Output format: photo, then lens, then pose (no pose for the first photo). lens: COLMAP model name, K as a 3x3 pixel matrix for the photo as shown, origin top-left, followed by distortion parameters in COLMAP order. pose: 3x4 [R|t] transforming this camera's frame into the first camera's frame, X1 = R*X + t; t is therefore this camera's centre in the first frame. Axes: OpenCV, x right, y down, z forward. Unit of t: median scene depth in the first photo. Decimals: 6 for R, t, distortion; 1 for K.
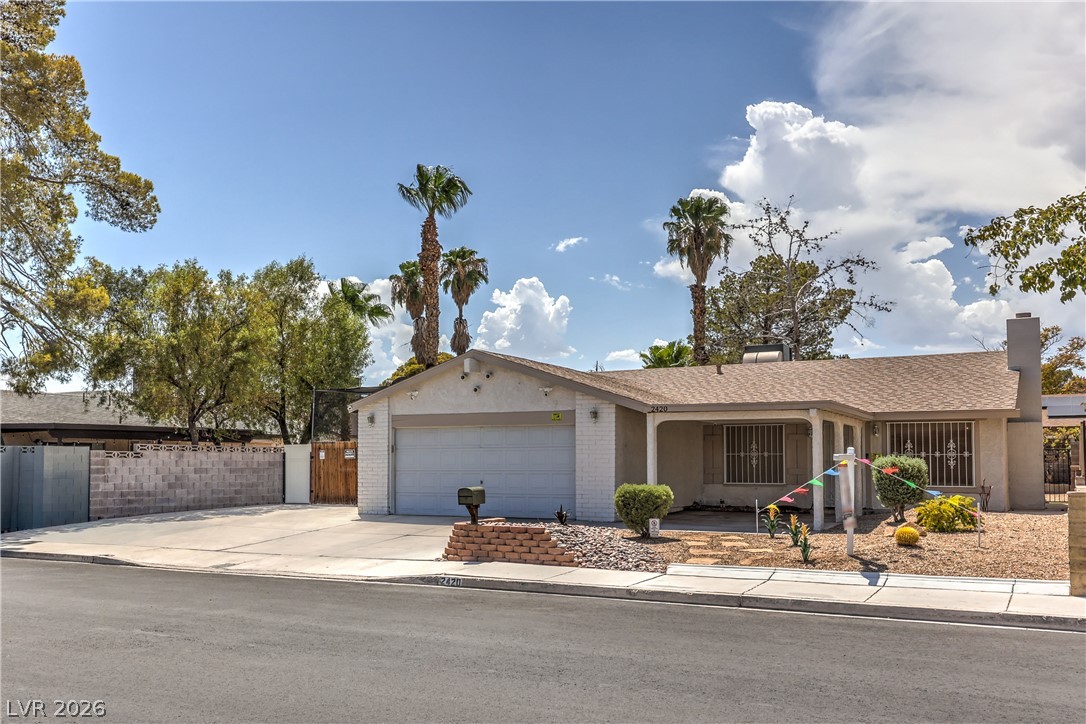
lens RADIAL K [[918.9, 0, 500.5], [0, 918.9, 378.9], [0, 0, 1]] dist [0.021794, 0.008067]
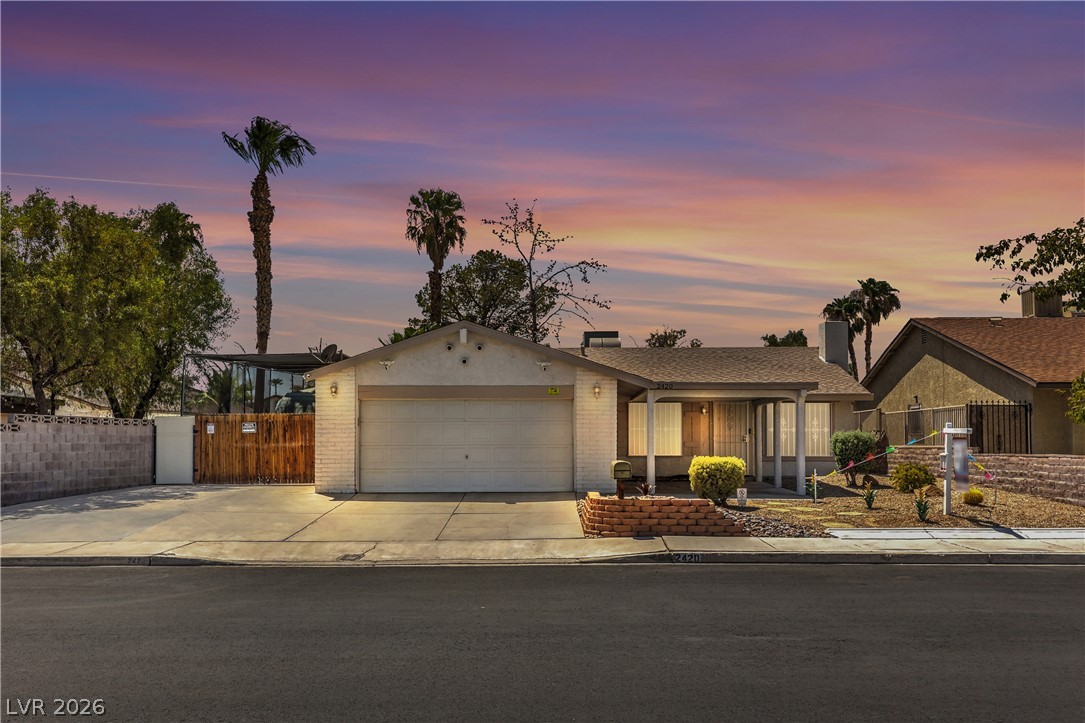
lens RADIAL K [[857.4, 0, 531.9], [0, 857.4, 364.1], [0, 0, 1]] dist [0.020075, 0.005405]
pose [[0.892521, 0.037511, 0.449442, -0.332746], [-0.039620, 0.999204, -0.004716, 0.014344], [-0.449261, -0.013597, 0.893297, 0.144039]]
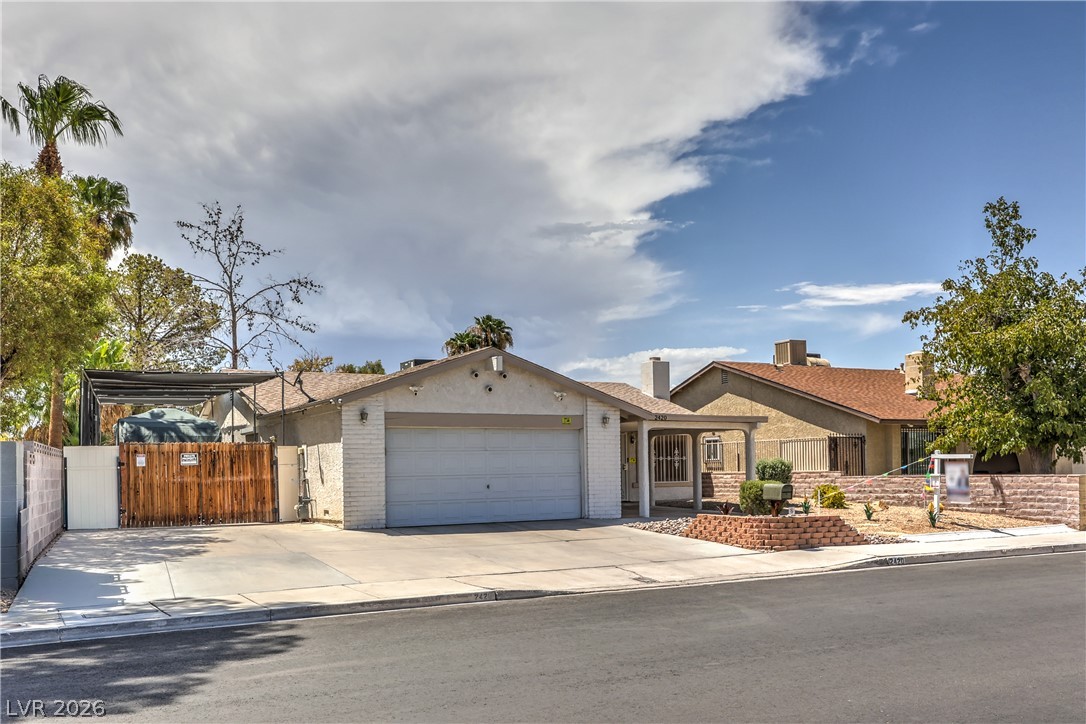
lens RADIAL K [[918.9, 0, 500.5], [0, 918.9, 378.9], [0, 0, 1]] dist [0.021794, 0.008067]
pose [[0.579741, 0.071826, 0.811629, -0.713534], [-0.060185, 0.997161, -0.045255, 0.039018], [-0.812575, -0.022612, 0.582418, 0.393919]]
